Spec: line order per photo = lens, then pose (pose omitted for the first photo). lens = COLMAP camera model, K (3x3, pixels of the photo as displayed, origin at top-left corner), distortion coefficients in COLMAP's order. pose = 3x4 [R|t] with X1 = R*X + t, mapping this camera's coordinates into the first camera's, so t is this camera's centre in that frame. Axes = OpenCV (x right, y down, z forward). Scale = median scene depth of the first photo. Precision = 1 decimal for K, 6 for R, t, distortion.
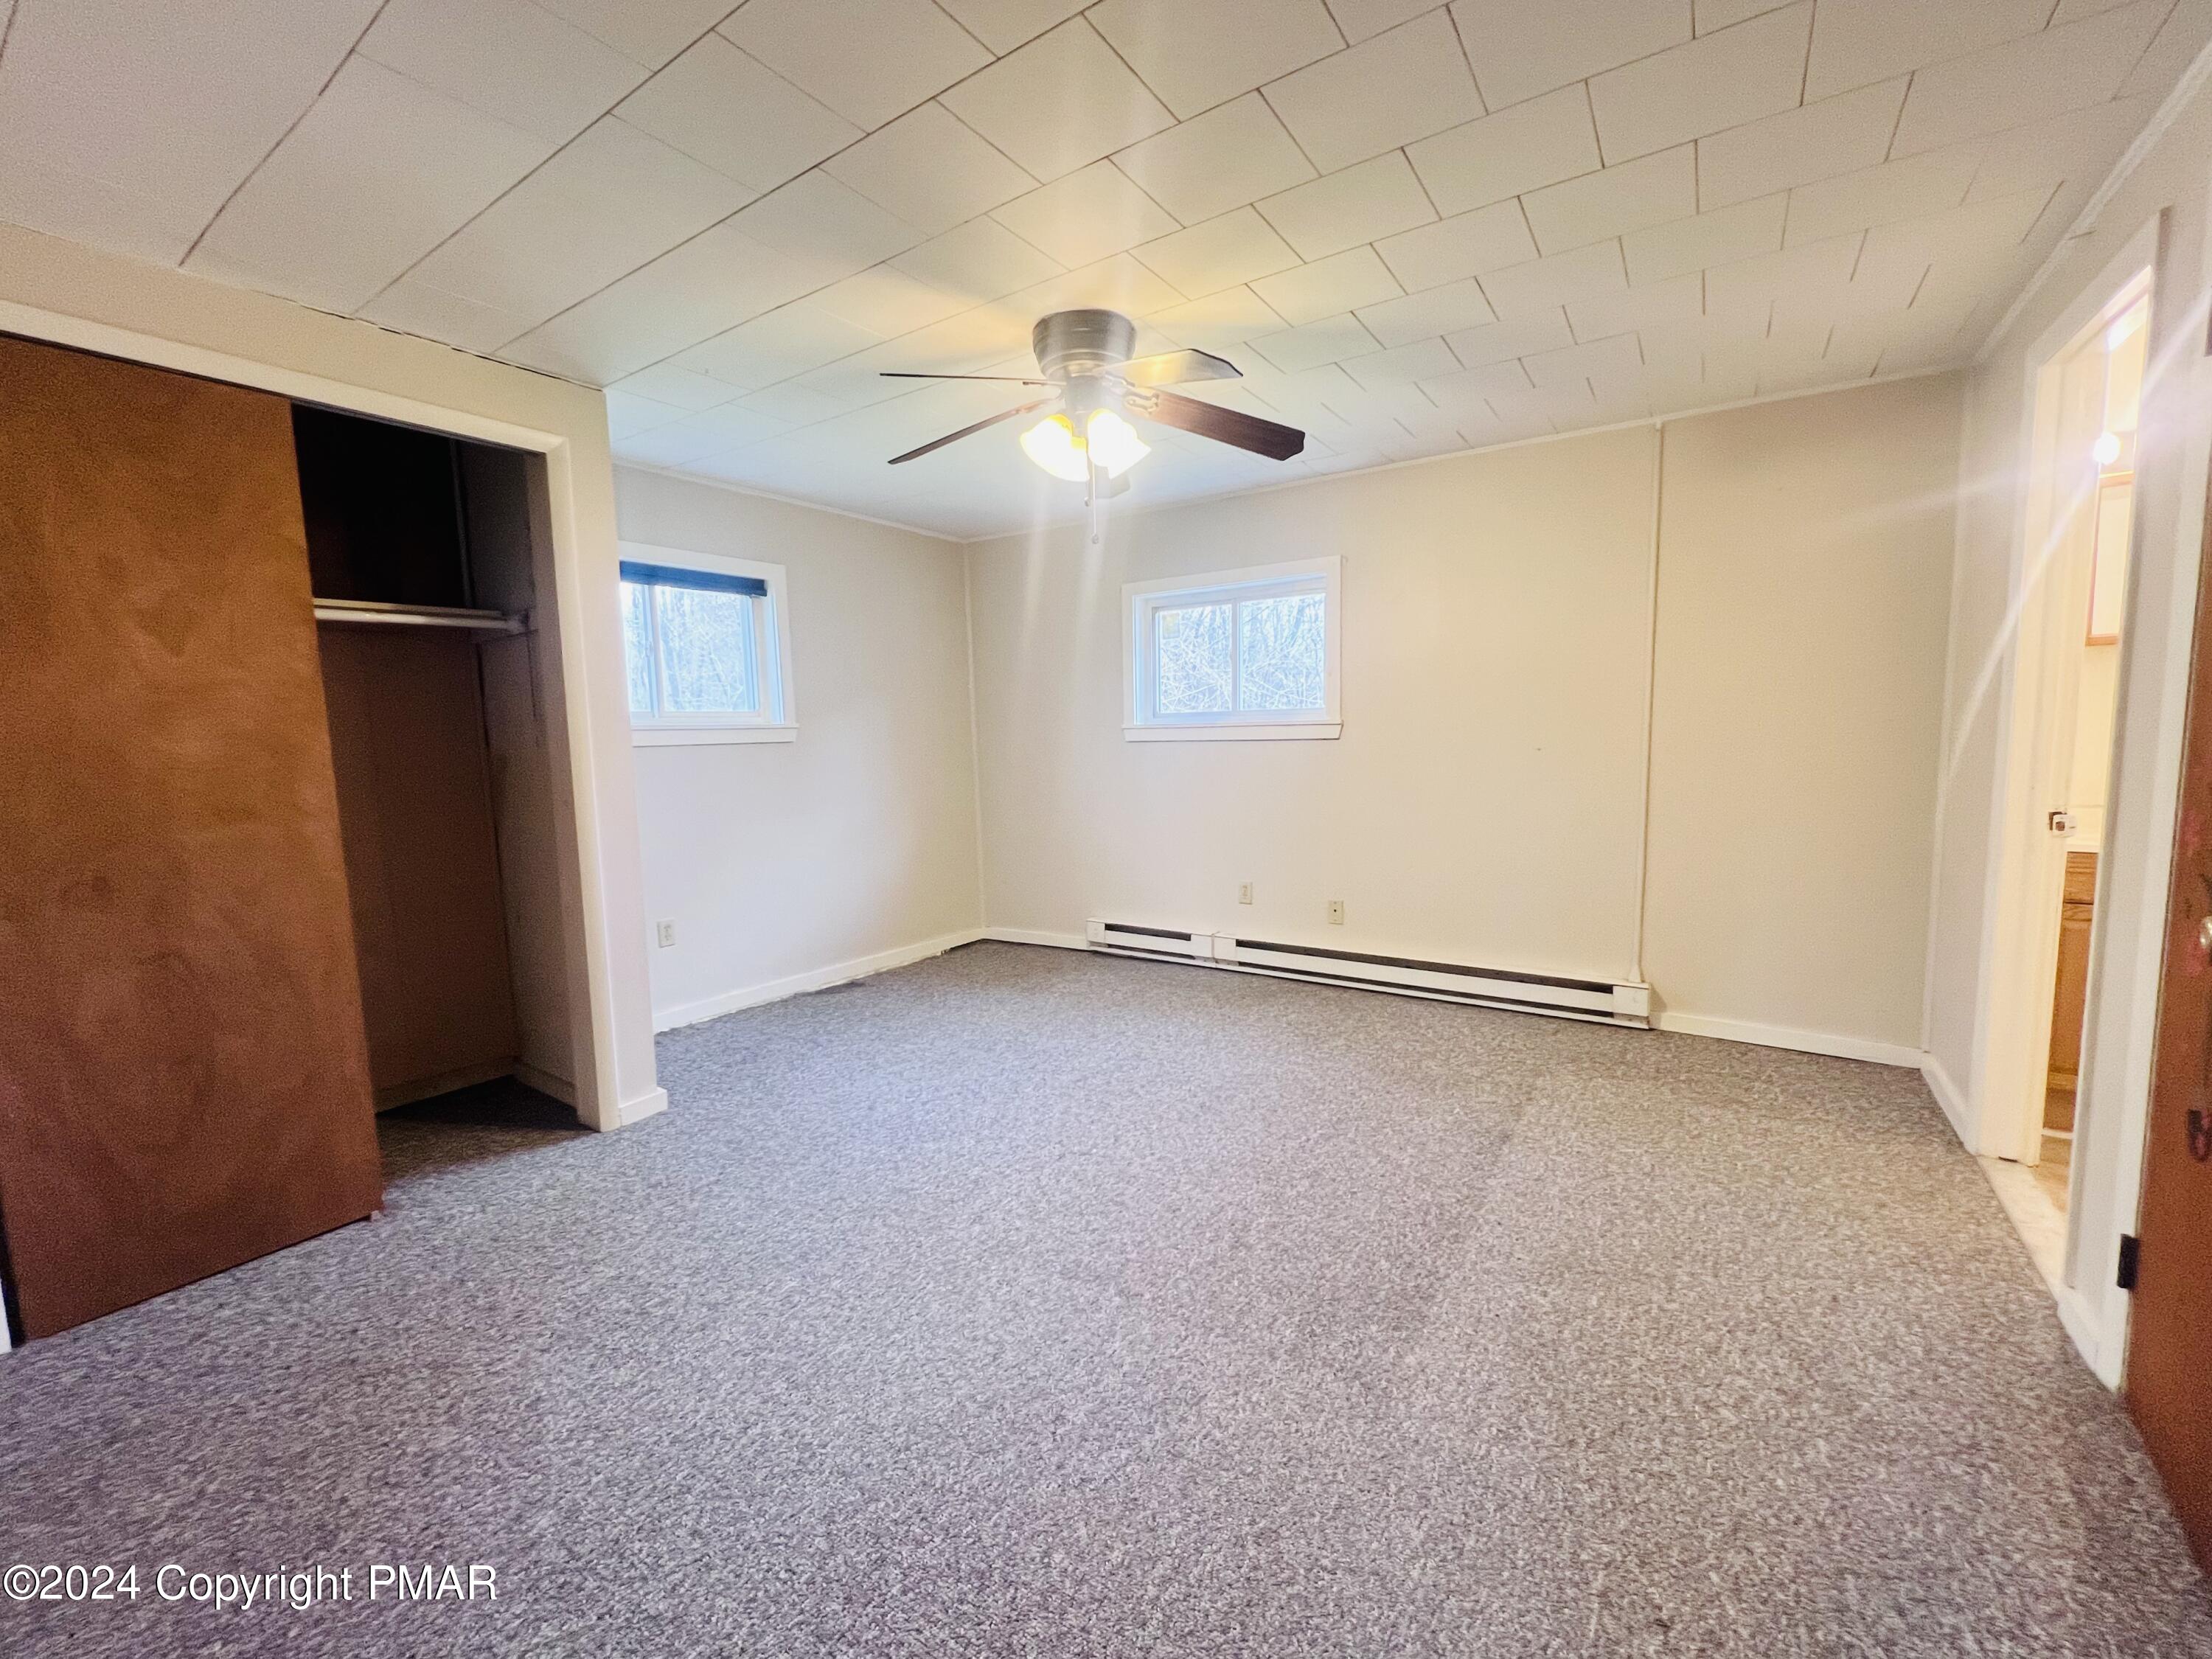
lens RADIAL K [[894.9, 0, 1100.6], [0, 894.9, 819.5], [0, 0, 1]] dist [0.003694, -0.000276]
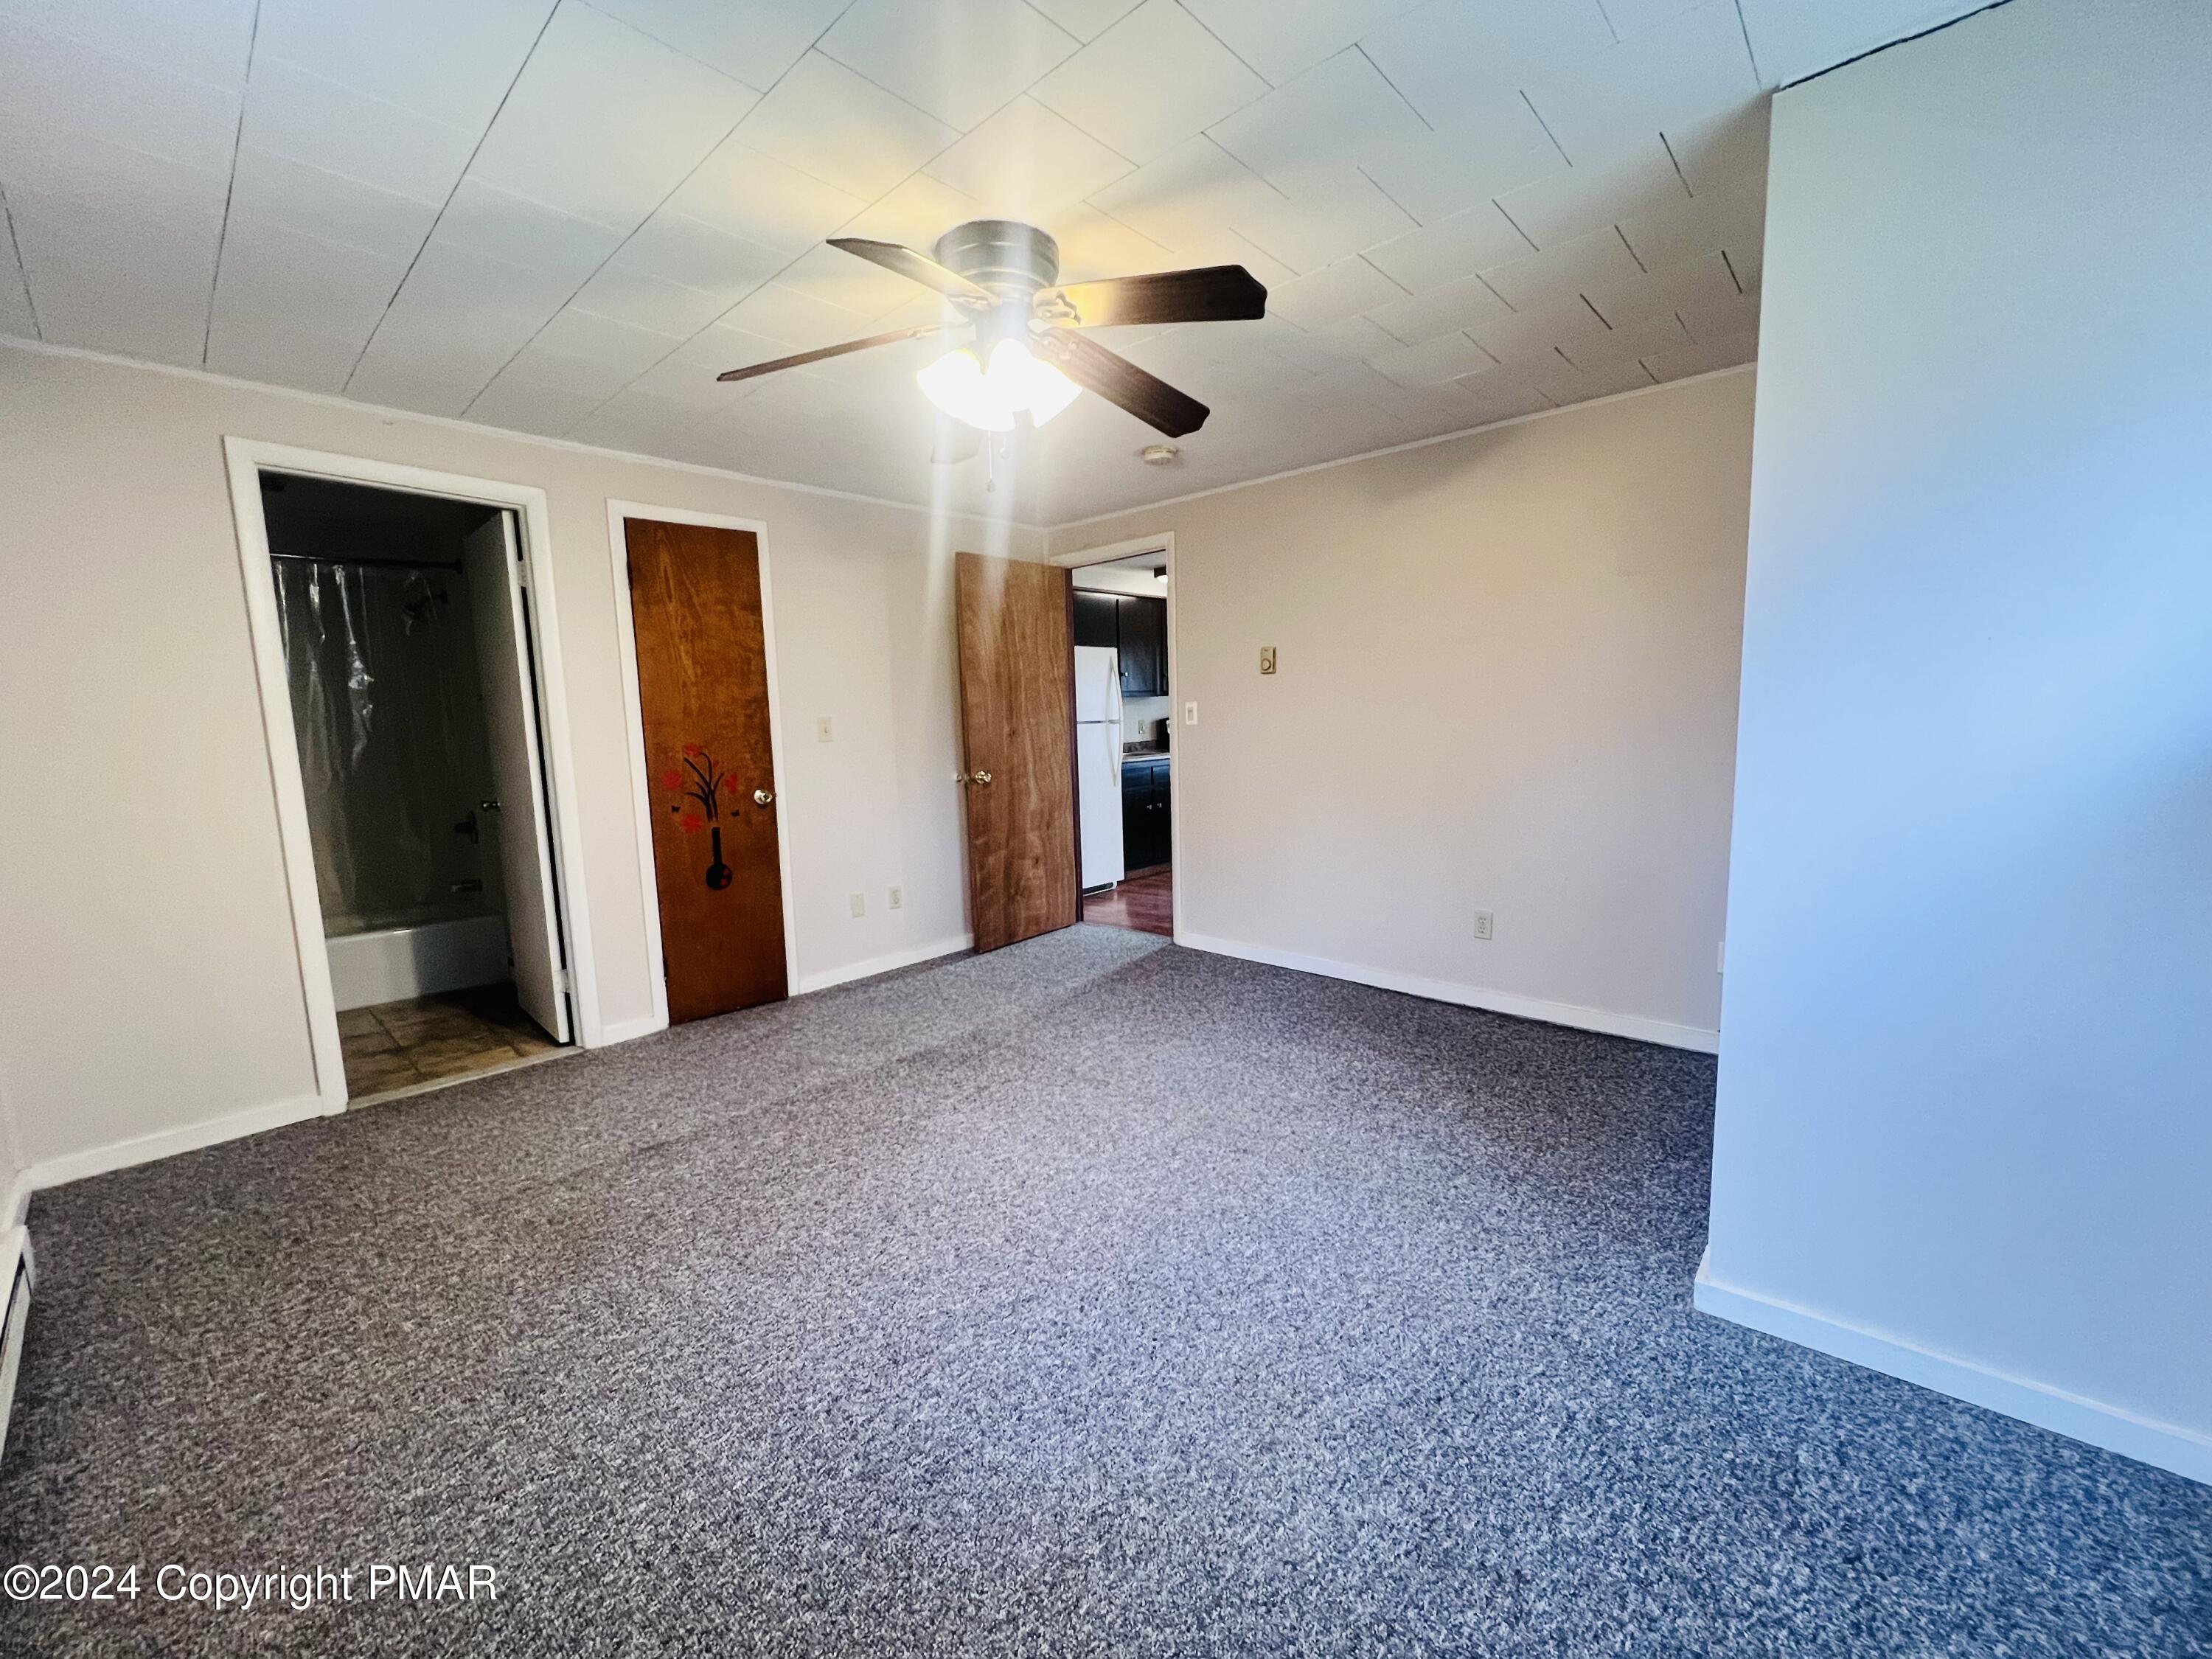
lens RADIAL K [[894.9, 0, 1106.8], [0, 894.9, 826.8], [0, 0, 1]] dist [0.003694, -0.000276]
pose [[-0.987968, 0.032105, 0.151291, -0.241092], [0.065738, 0.972626, 0.222885, -0.207334], [-0.139993, 0.230149, -0.963033, 2.012712]]
